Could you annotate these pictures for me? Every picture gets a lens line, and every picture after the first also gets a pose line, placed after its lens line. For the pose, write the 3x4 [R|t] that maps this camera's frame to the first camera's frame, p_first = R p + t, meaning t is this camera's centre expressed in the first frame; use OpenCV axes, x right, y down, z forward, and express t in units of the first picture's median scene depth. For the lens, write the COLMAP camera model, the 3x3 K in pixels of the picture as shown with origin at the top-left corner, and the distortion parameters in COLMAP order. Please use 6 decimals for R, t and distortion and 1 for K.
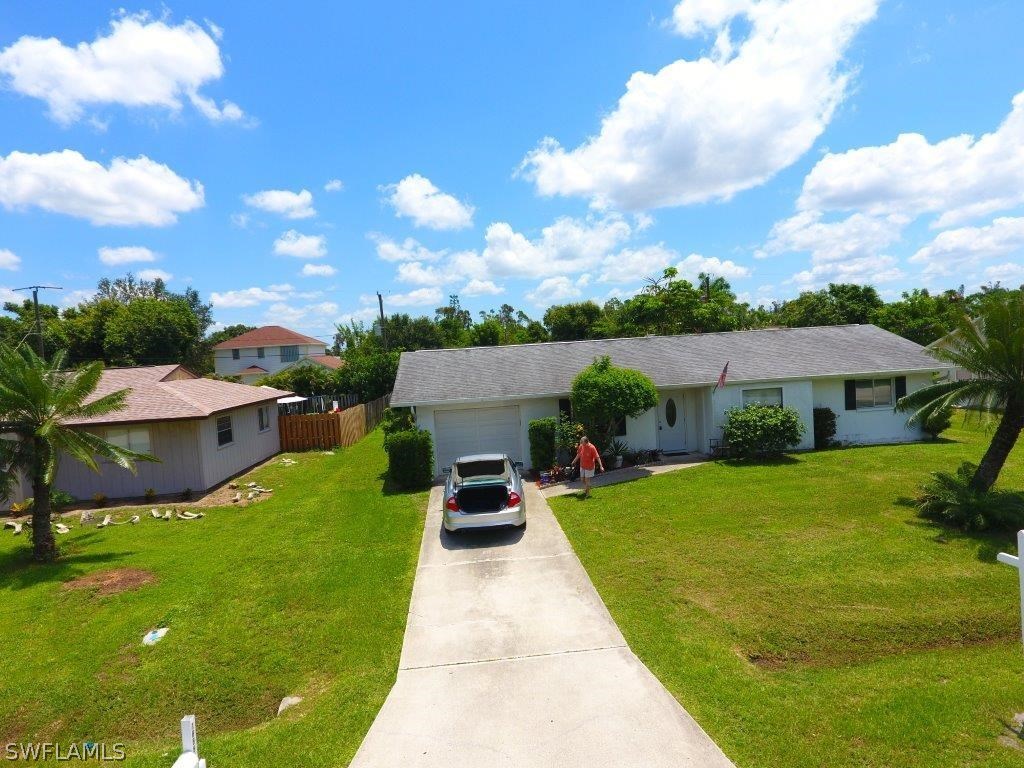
lens RADIAL K [[611.0, 0, 512.0], [0, 611.0, 384.0], [0, 0, 1]] dist [-0.003671, -0.002199]
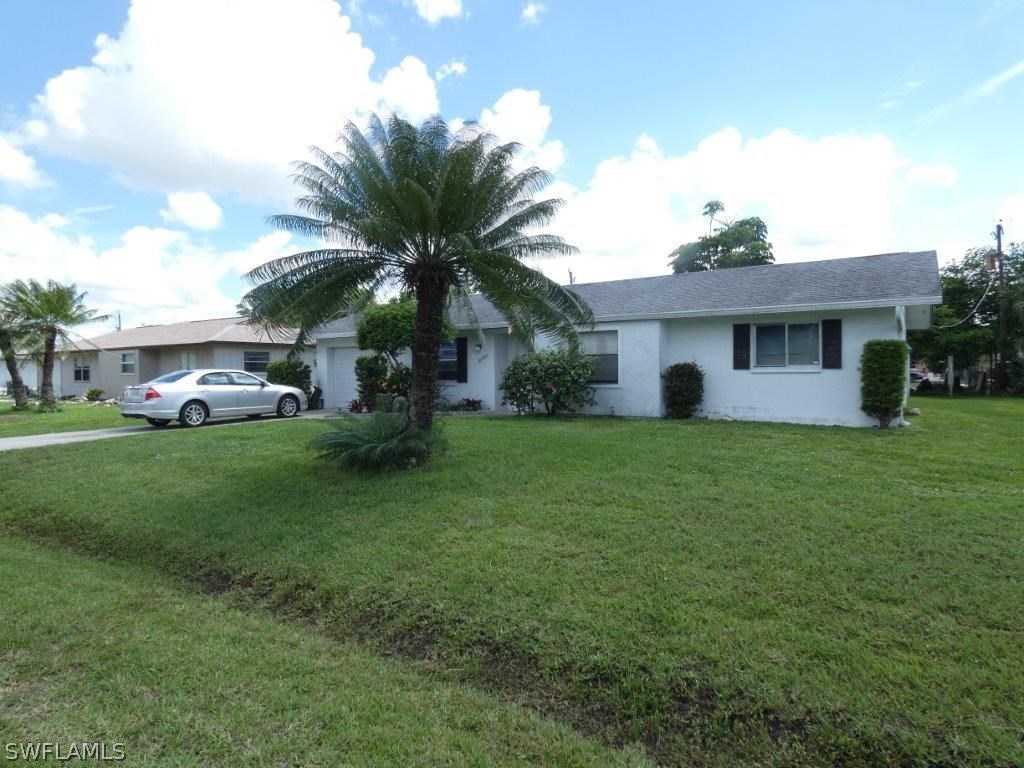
lens RADIAL K [[611.0, 0, 512.0], [0, 611.0, 384.0], [0, 0, 1]] dist [-0.003671, -0.002199]
pose [[0.769121, 0.069684, -0.635293, 1.275354], [-0.078792, 0.996794, 0.013946, 0.110282], [0.634228, 0.039329, 0.772145, 0.533987]]
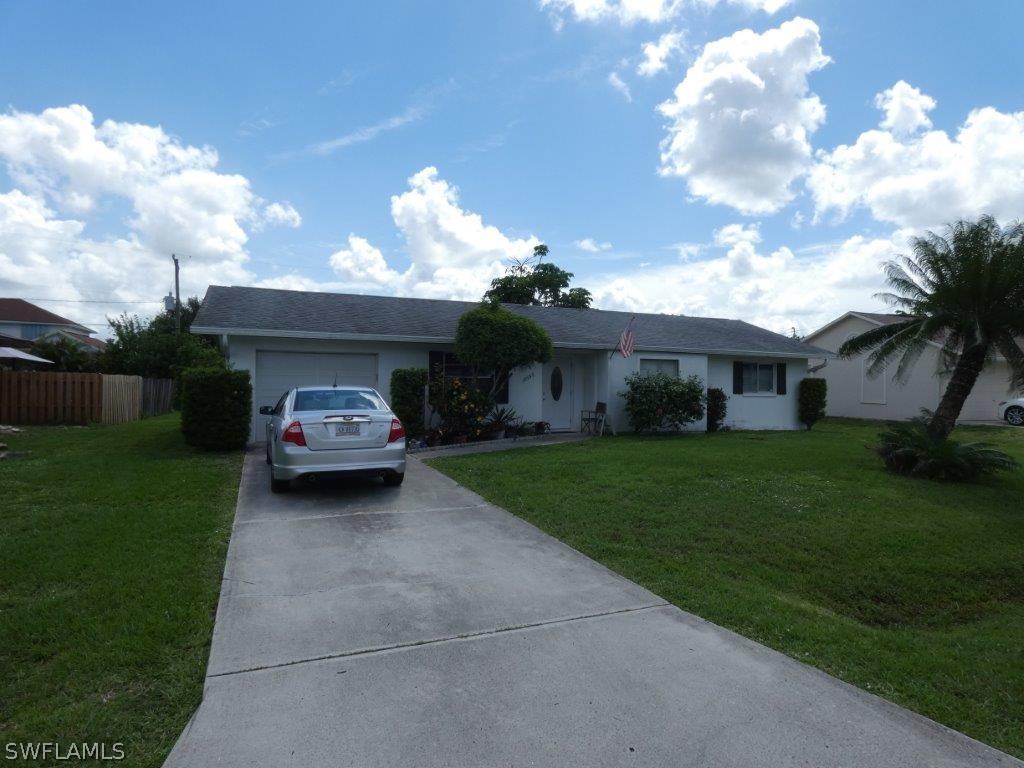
lens RADIAL K [[611.0, 0, 512.0], [0, 611.0, 384.0], [0, 0, 1]] dist [-0.003671, -0.002199]
pose [[0.950233, 0.073207, 0.302815, -0.087508], [-0.049052, 0.995032, -0.086628, 0.201111], [-0.307653, 0.067464, 0.949104, 0.358190]]
